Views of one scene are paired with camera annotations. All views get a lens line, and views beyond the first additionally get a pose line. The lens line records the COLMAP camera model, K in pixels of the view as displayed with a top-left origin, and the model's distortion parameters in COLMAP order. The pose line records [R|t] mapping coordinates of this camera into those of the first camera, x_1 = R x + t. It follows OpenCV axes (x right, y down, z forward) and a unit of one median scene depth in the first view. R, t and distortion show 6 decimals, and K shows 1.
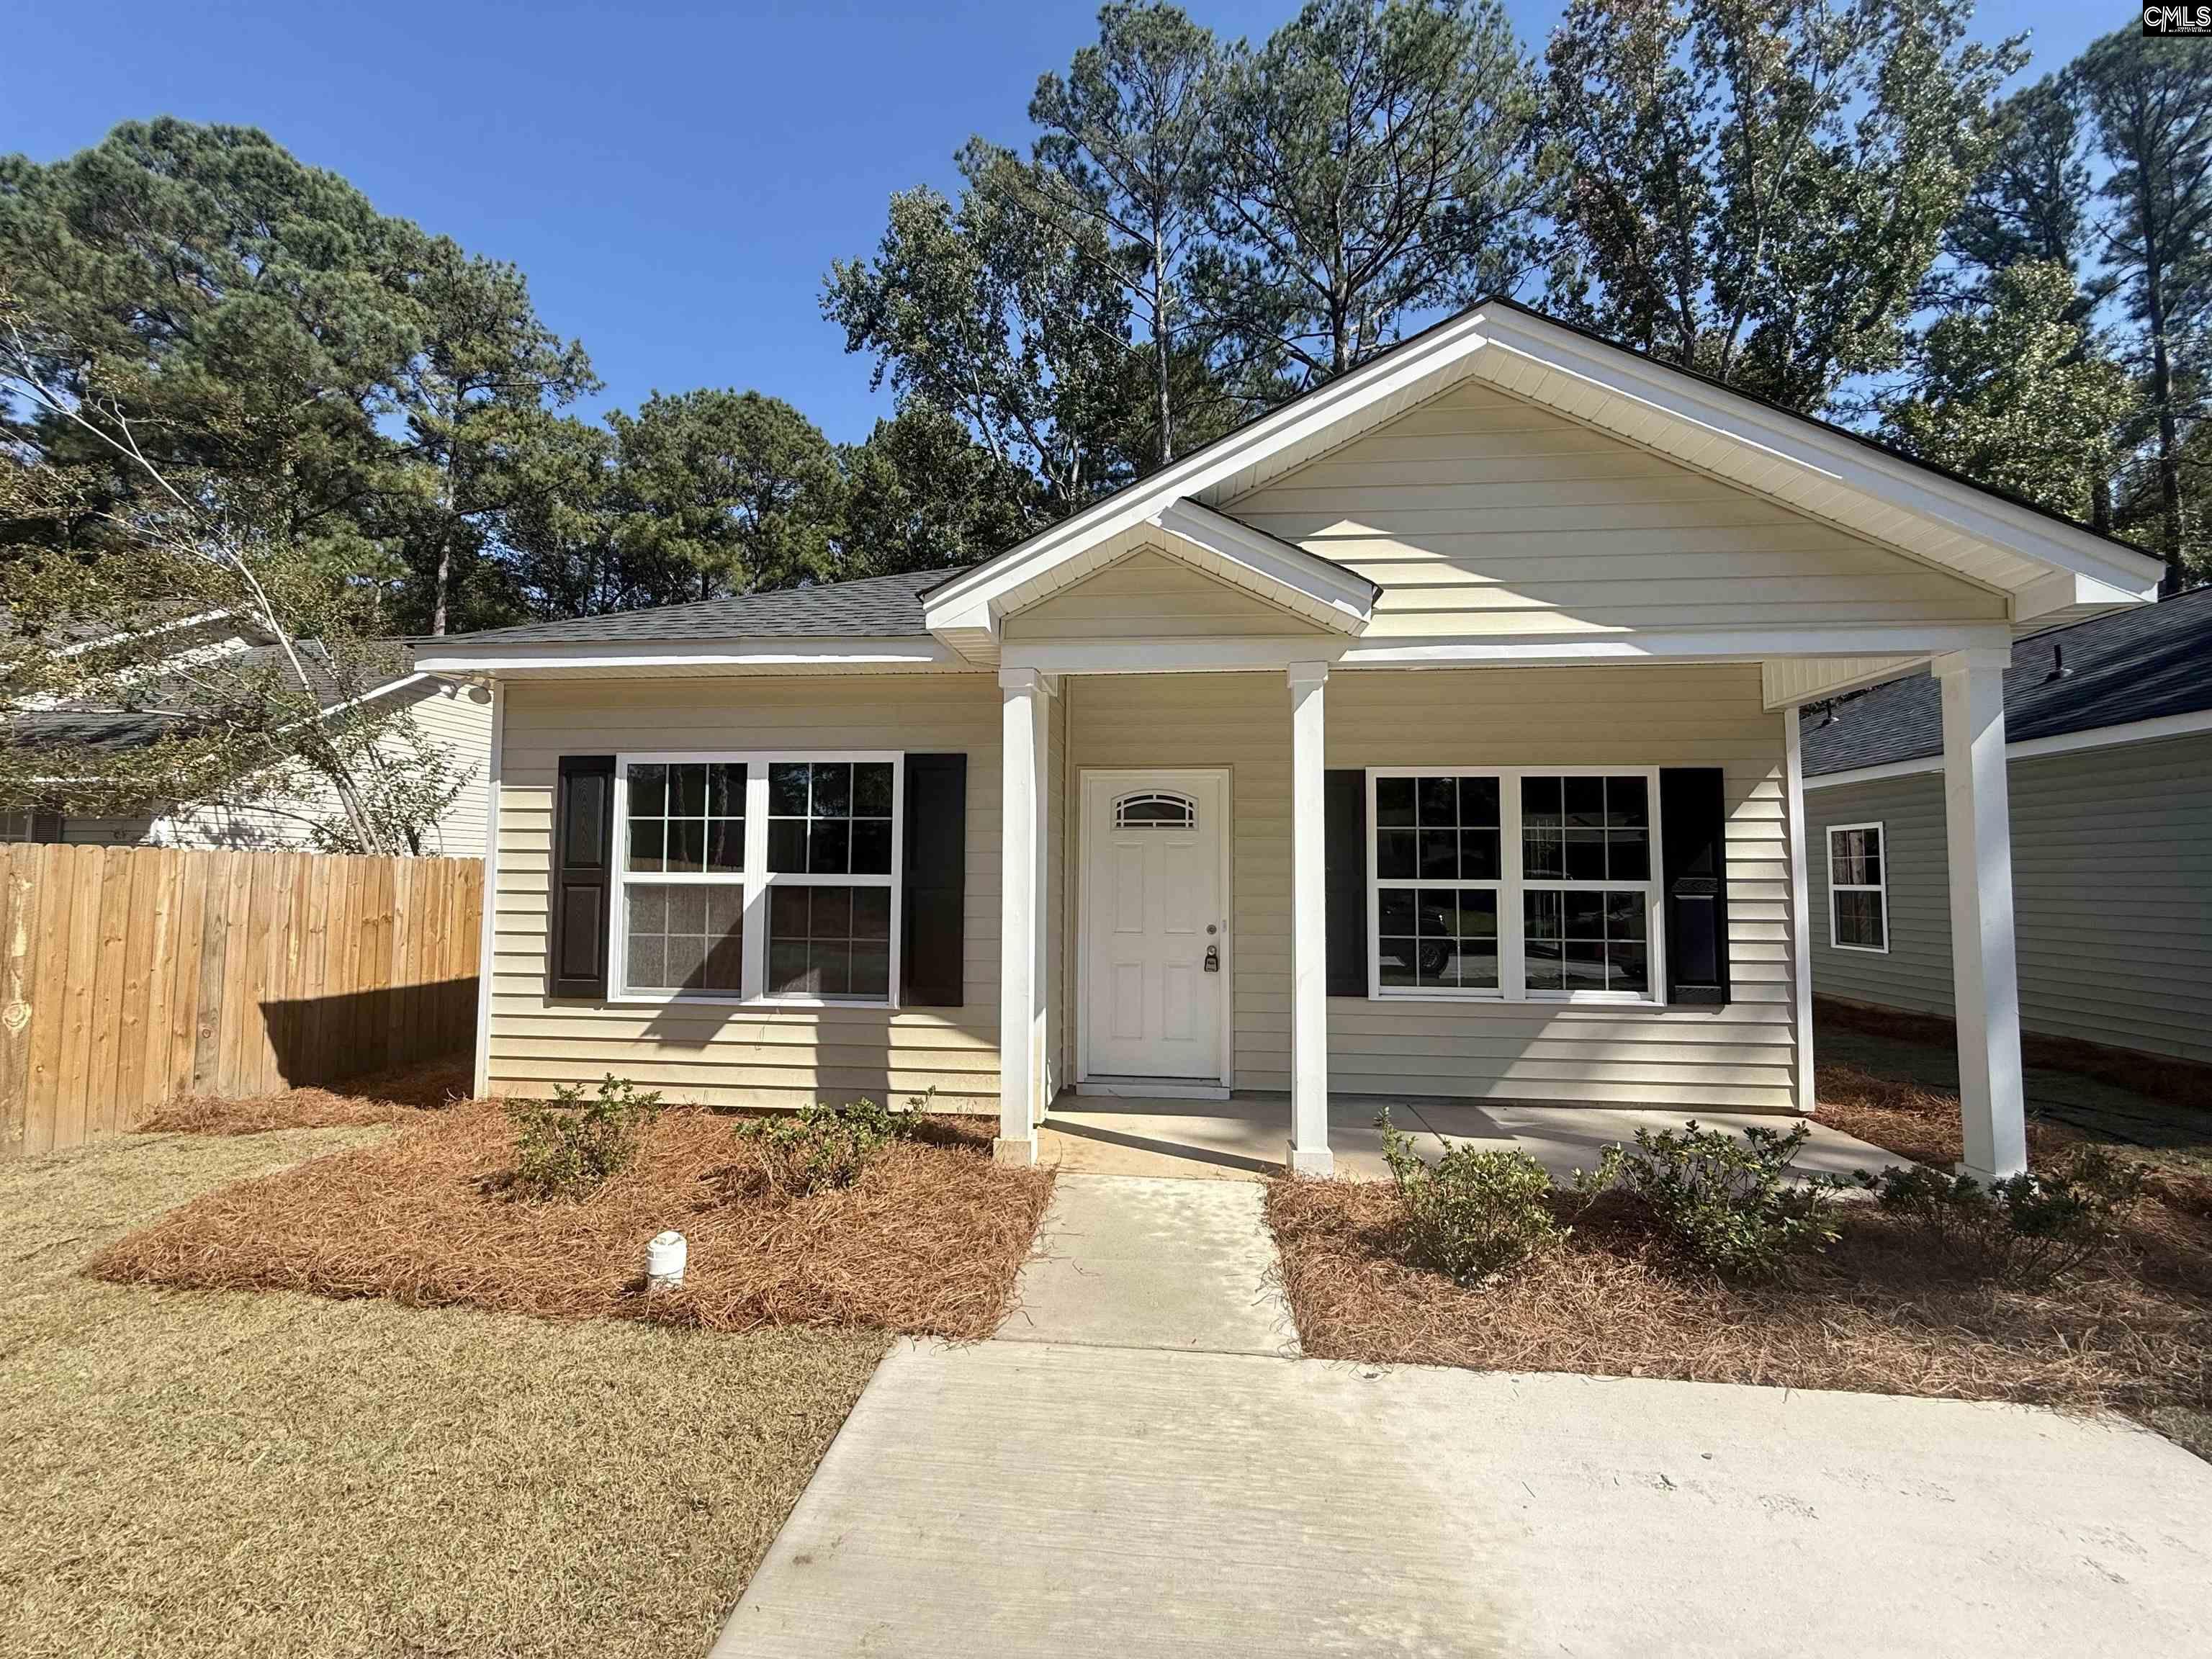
lens RADIAL K [[886.2, 0, 1106.0], [0, 886.2, 829.5], [0, 0, 1]] dist [-0.000313, -0.000181]
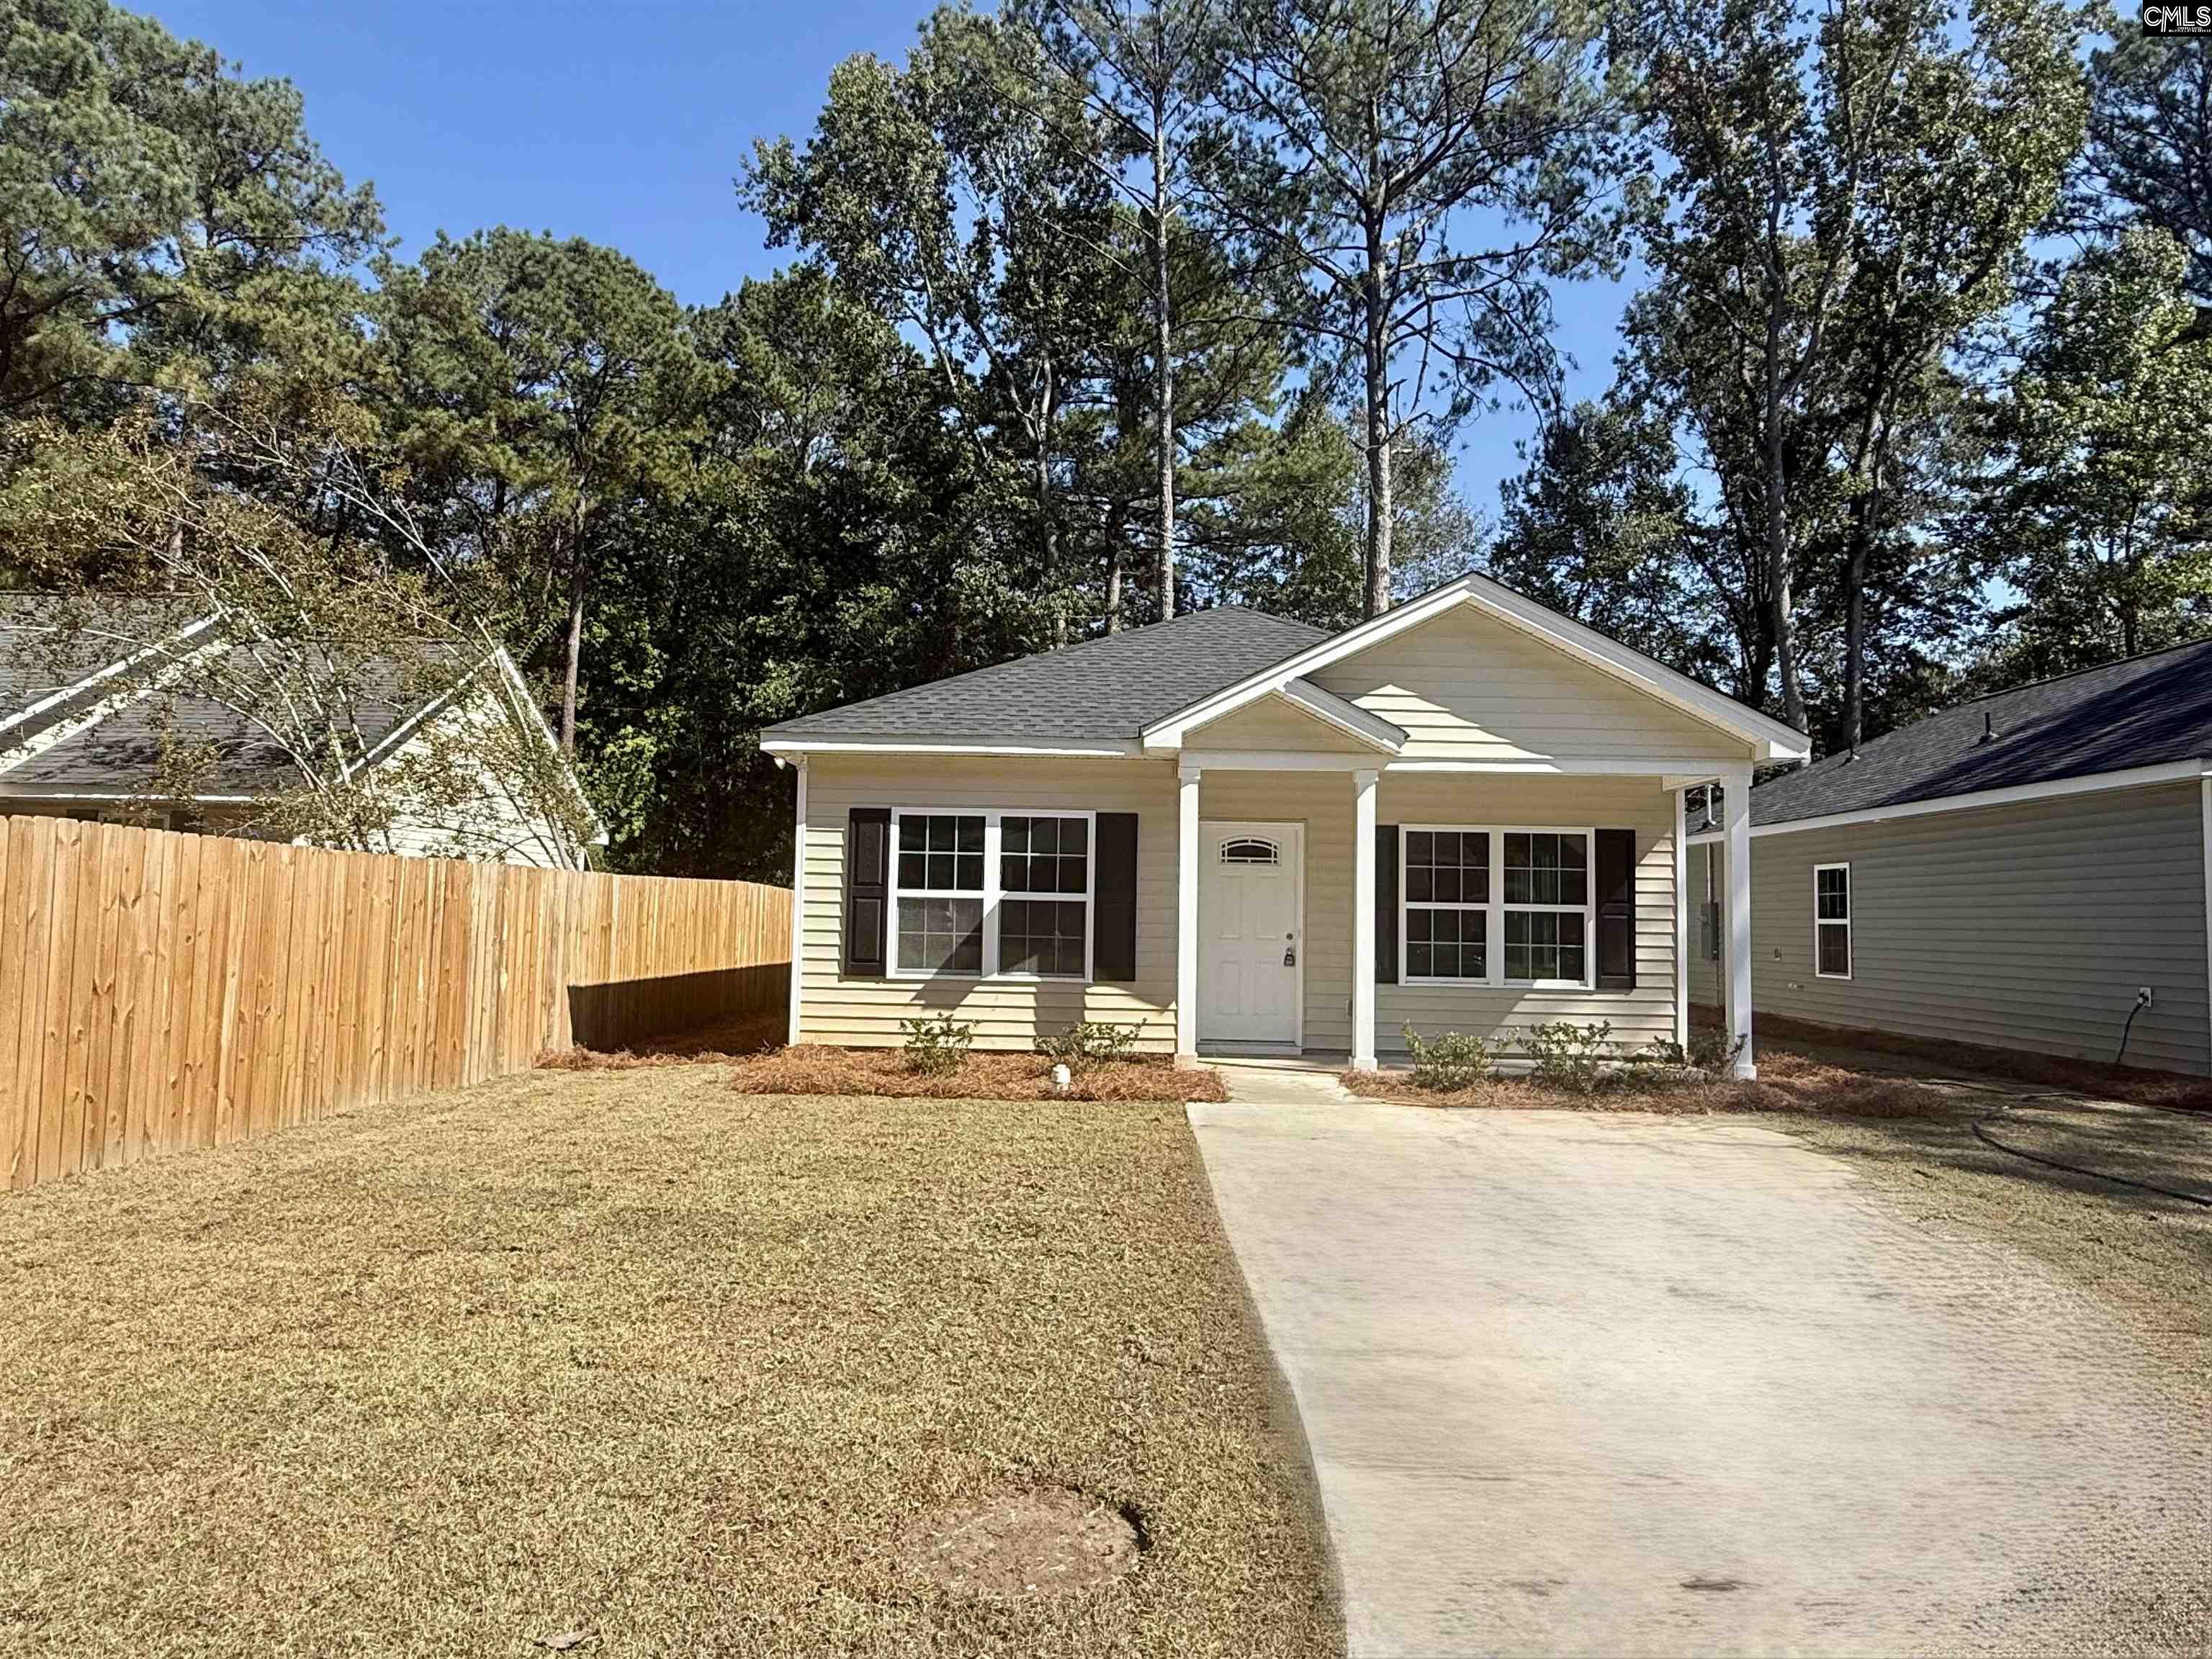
lens RADIAL K [[1362.6, 0, 1106.0], [0, 1362.6, 829.5], [0, 0, 1]] dist [-0.000947, 0.000920]
pose [[0.996923, 0.017807, 0.076340, -0.362908], [-0.017030, 0.999796, -0.010816, -0.030544], [-0.076517, 0.009482, 0.997023, -1.212444]]
